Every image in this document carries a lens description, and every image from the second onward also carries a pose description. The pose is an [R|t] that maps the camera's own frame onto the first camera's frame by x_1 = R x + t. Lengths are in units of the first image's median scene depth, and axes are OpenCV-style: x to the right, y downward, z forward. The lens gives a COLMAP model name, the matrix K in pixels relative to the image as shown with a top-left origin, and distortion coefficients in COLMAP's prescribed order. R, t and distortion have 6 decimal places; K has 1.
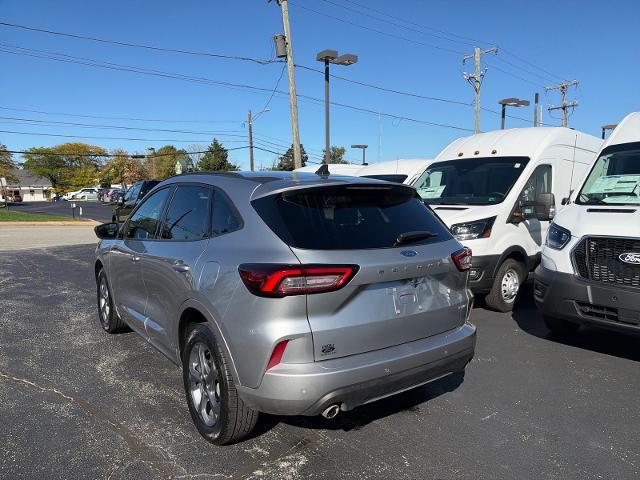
lens RADIAL K [[463.4, 0, 320.0], [0, 463.4, 240.0], [0, 0, 1]] dist [-0.011443, -0.006151]
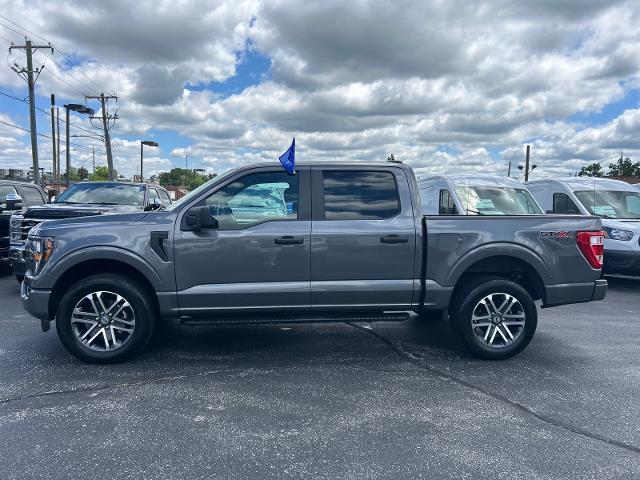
lens RADIAL K [[481.5, 0, 319.7], [0, 481.5, 240.6], [0, 0, 1]] dist [0.002888, -0.003228]
pose [[0.549393, -0.046093, 0.834292, -0.394546], [0.058460, 0.998151, 0.016649, -0.002588], [-0.833516, 0.039626, 0.551072, 0.023796]]
